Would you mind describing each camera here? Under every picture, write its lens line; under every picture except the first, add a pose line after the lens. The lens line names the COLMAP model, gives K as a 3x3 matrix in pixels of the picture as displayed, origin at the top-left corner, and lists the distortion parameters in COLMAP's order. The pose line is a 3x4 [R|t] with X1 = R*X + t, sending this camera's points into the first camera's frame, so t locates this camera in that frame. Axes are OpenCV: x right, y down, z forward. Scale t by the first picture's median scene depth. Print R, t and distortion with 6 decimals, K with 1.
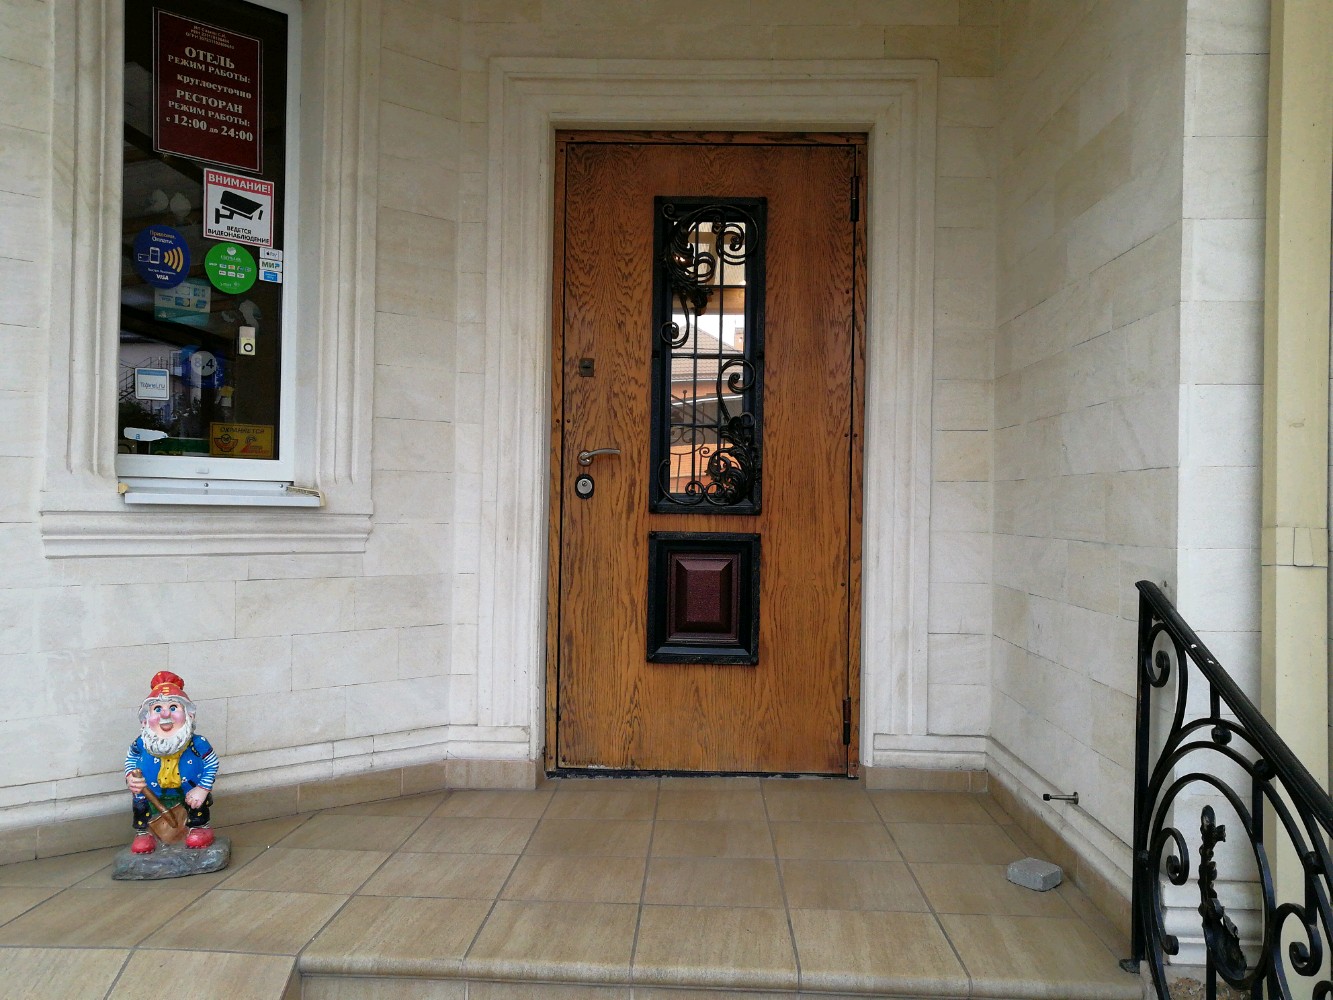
lens RADIAL K [[1068.6, 0, 666.5], [0, 1068.6, 500.0], [0, 0, 1]] dist [-0.000334, 0.045847]
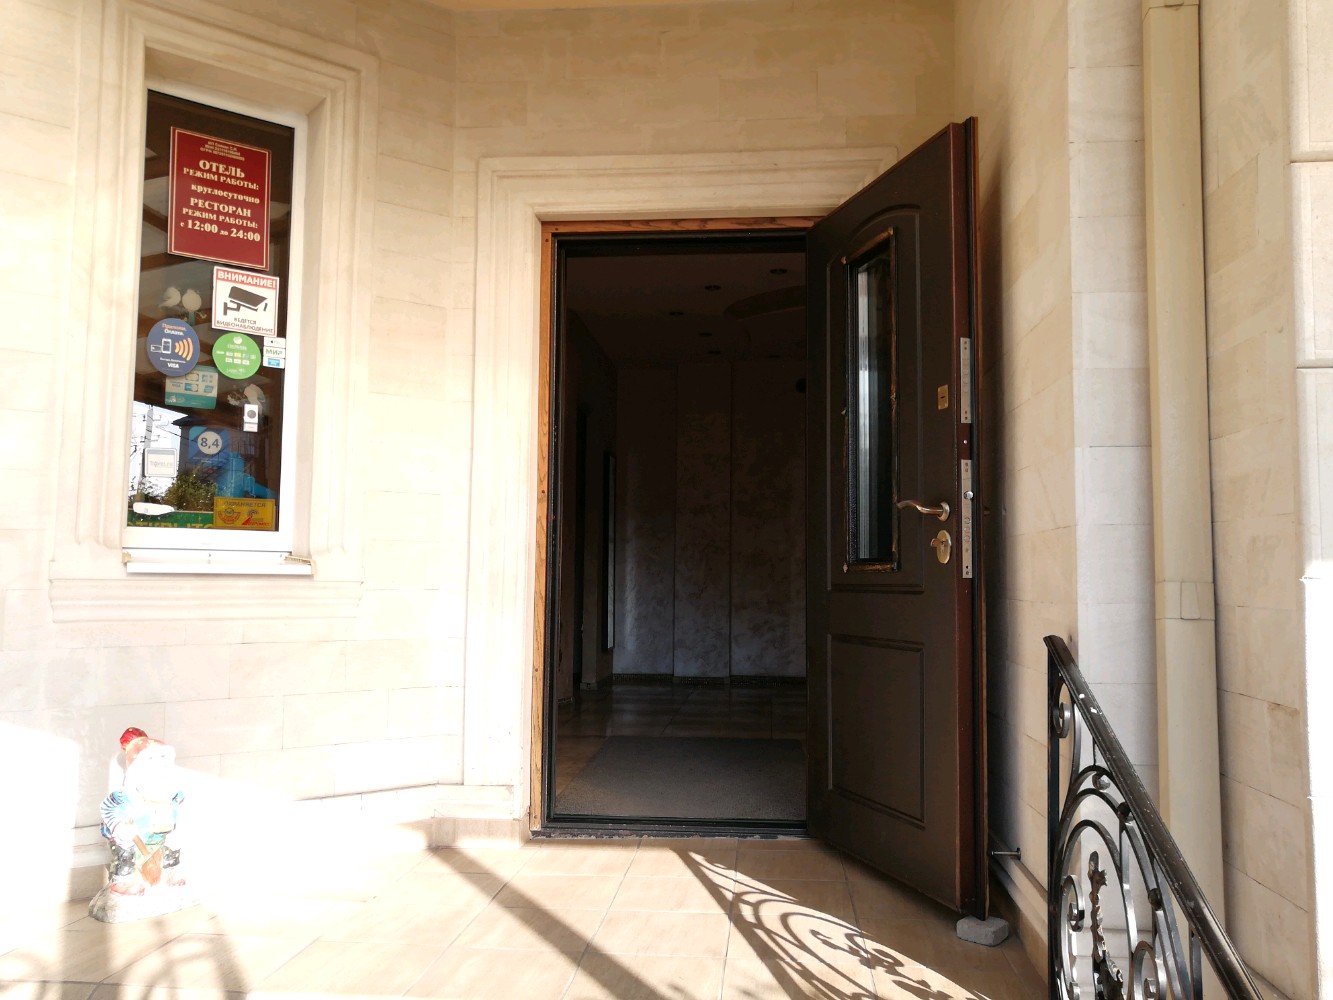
lens RADIAL K [[1068.6, 0, 666.5], [0, 1068.6, 500.0], [0, 0, 1]] dist [-0.000334, 0.045847]
pose [[0.997833, -0.012604, -0.064584, 0.099015], [0.008103, 0.997549, -0.069494, 0.009374], [0.065302, 0.068820, 0.995490, -0.046457]]
